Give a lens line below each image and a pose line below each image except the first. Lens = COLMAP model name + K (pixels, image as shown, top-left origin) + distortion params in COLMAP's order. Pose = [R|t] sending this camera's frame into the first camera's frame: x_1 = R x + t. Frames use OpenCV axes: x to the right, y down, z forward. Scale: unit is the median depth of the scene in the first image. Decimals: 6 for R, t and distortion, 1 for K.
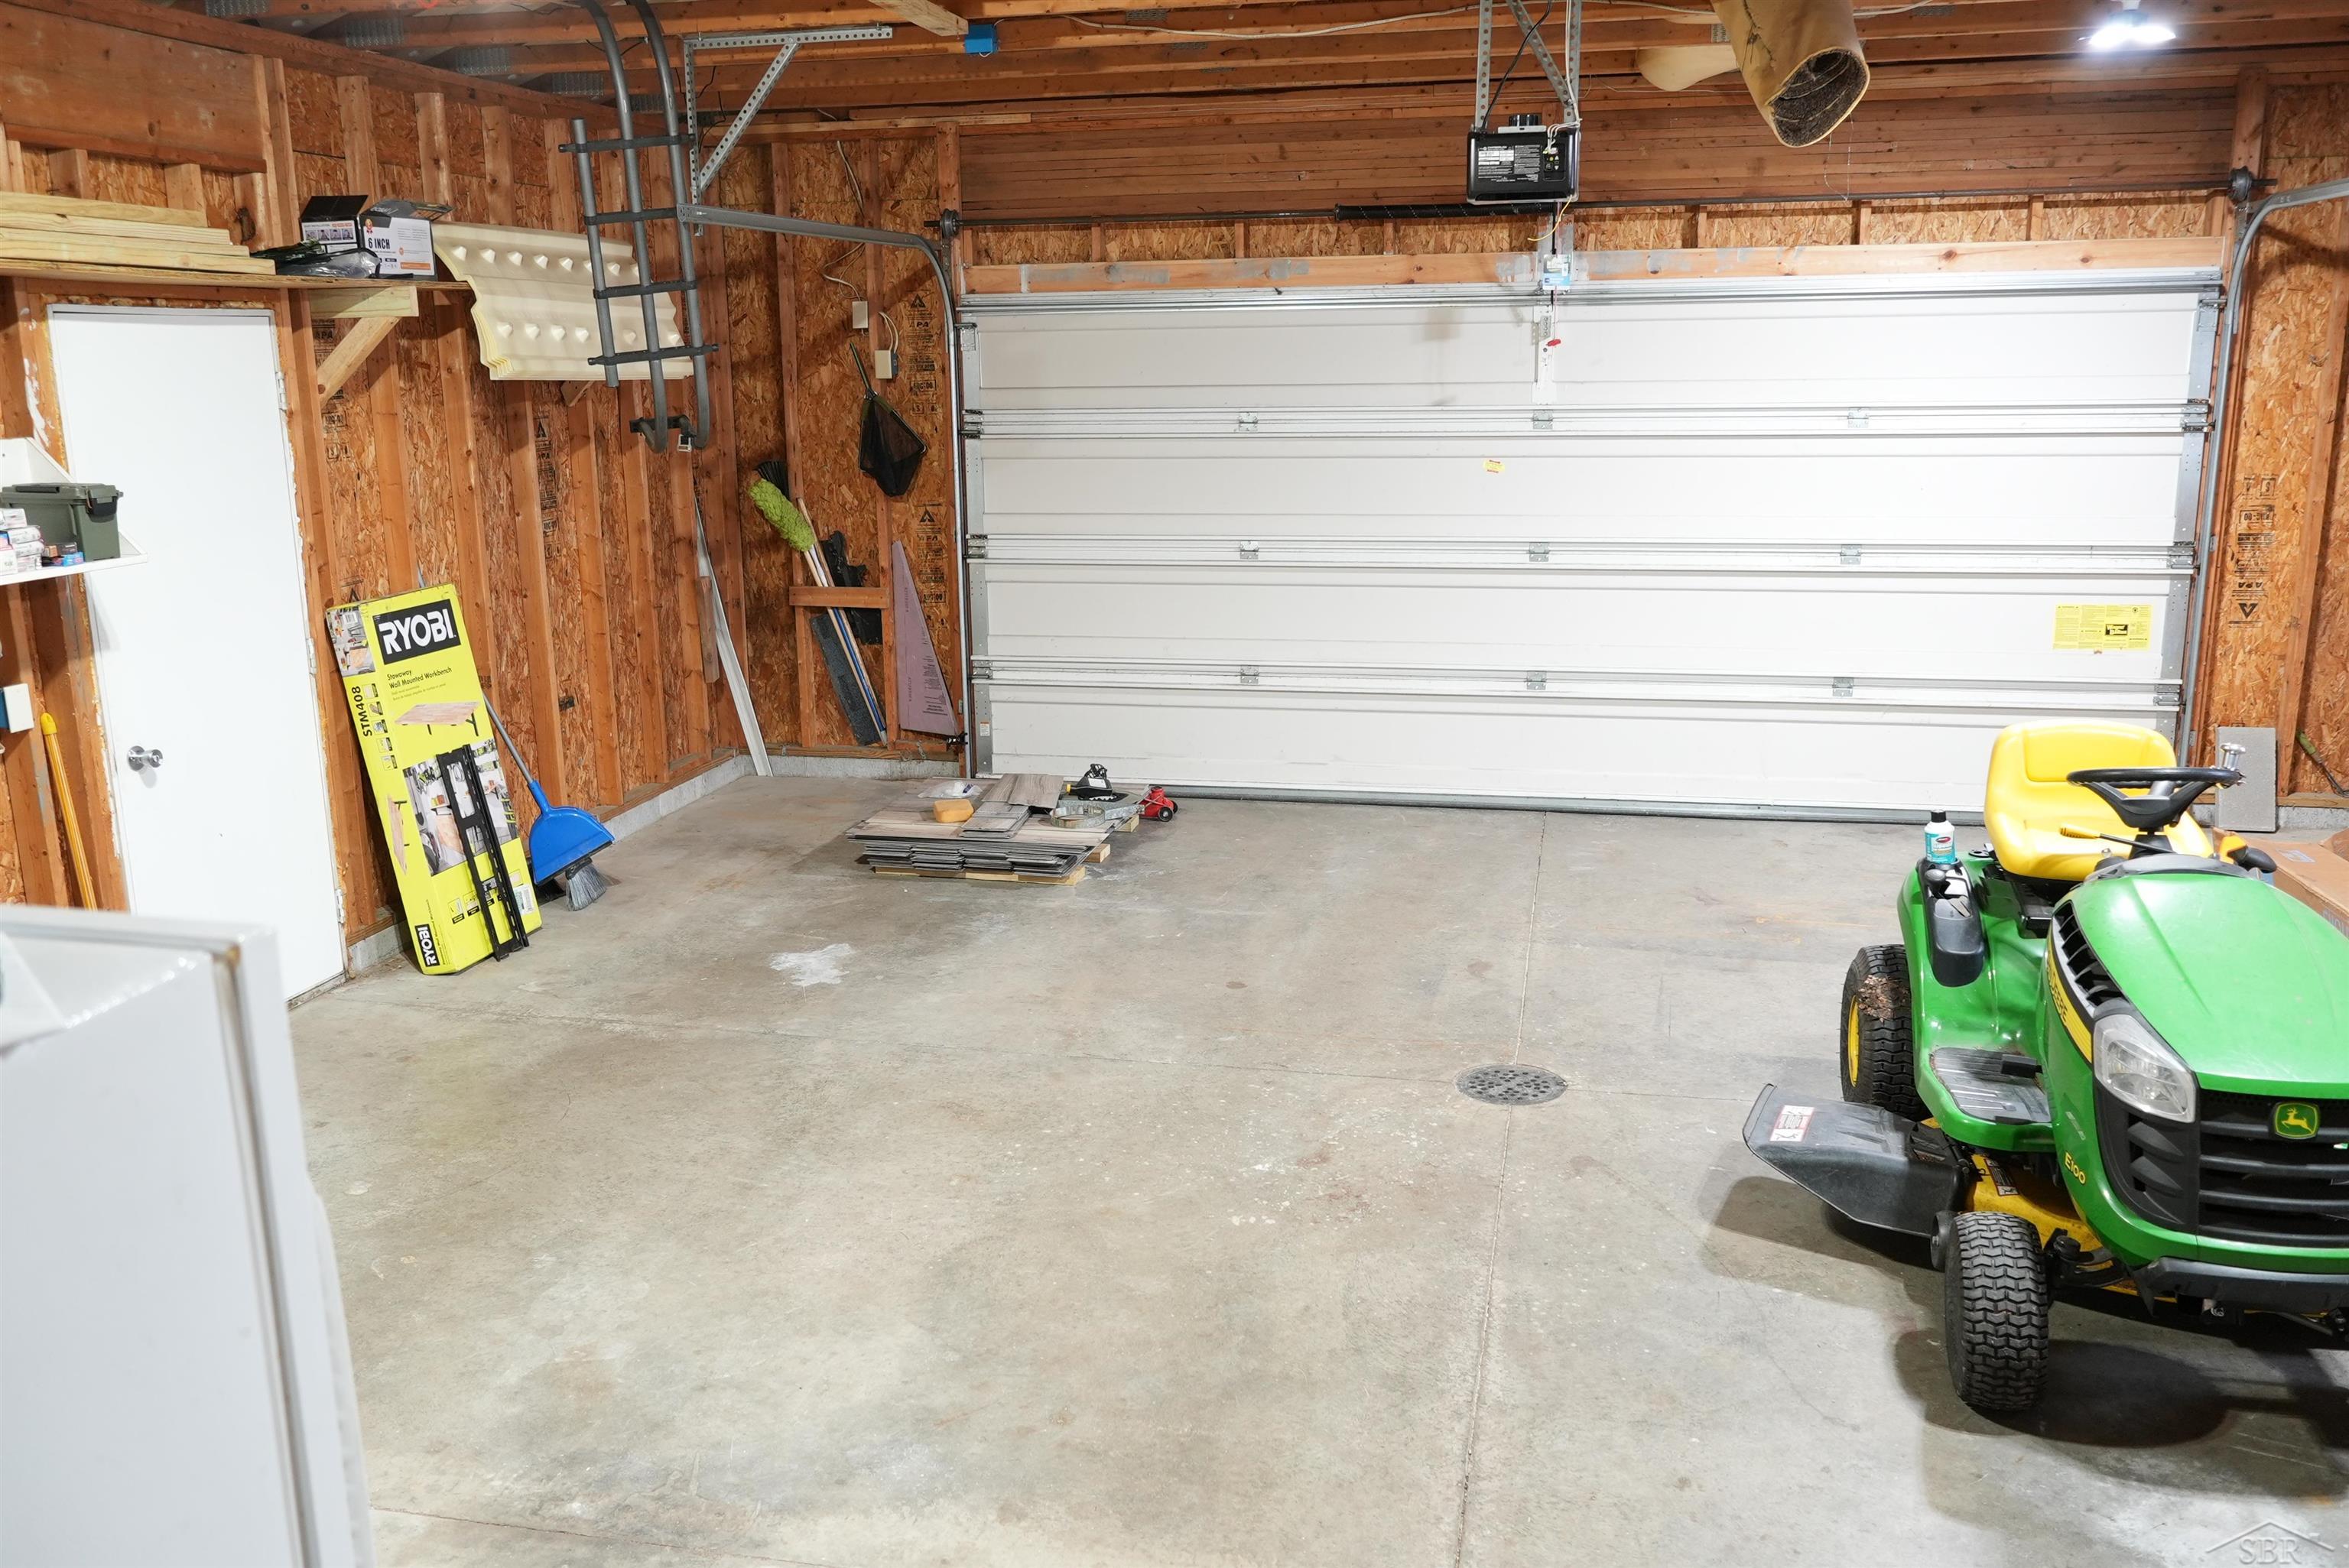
lens RADIAL K [[1912.4, 0, 1172.8], [0, 1912.4, 784.6], [0, 0, 1]] dist [-0.010218, 0.016656]
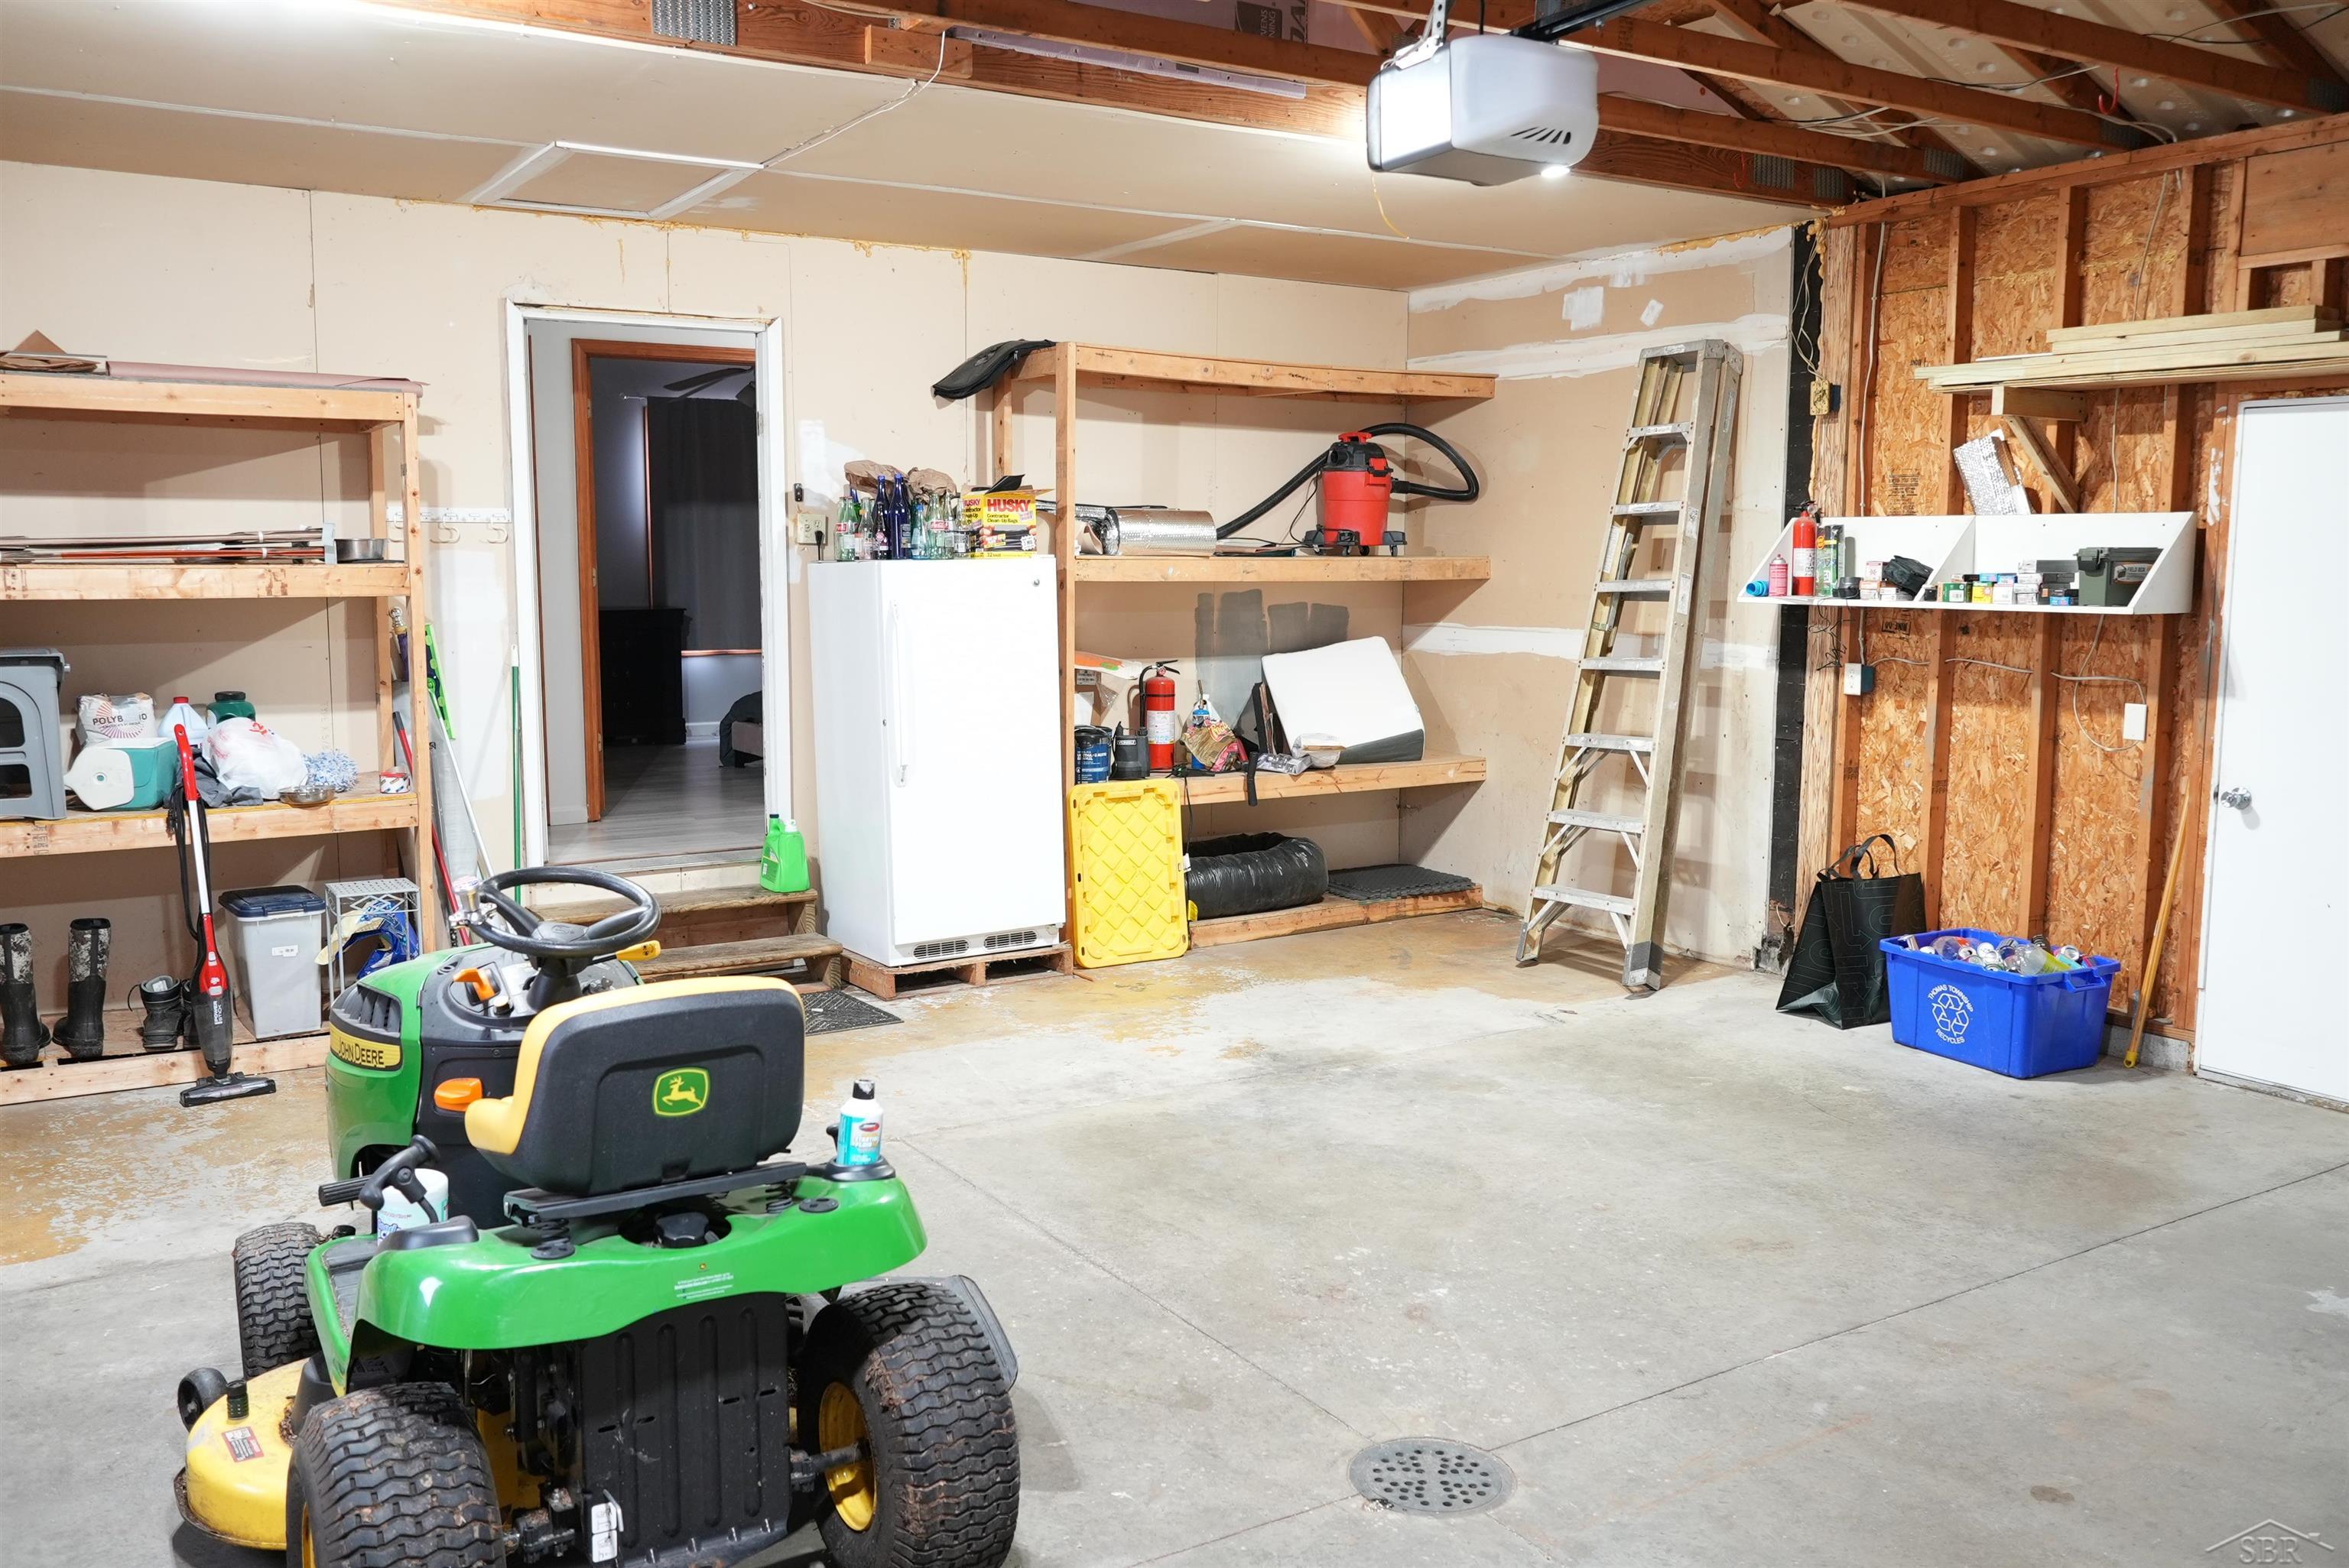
lens RADIAL K [[1912.4, 0, 1174.5], [0, 1912.4, 784.6], [0, 0, 1]] dist [-0.010218, 0.016656]
pose [[-0.715475, 0.098994, -0.691590, 0.767519], [-0.149474, 0.945298, 0.289946, -0.285250], [0.682461, 0.310824, -0.661540, 1.476437]]
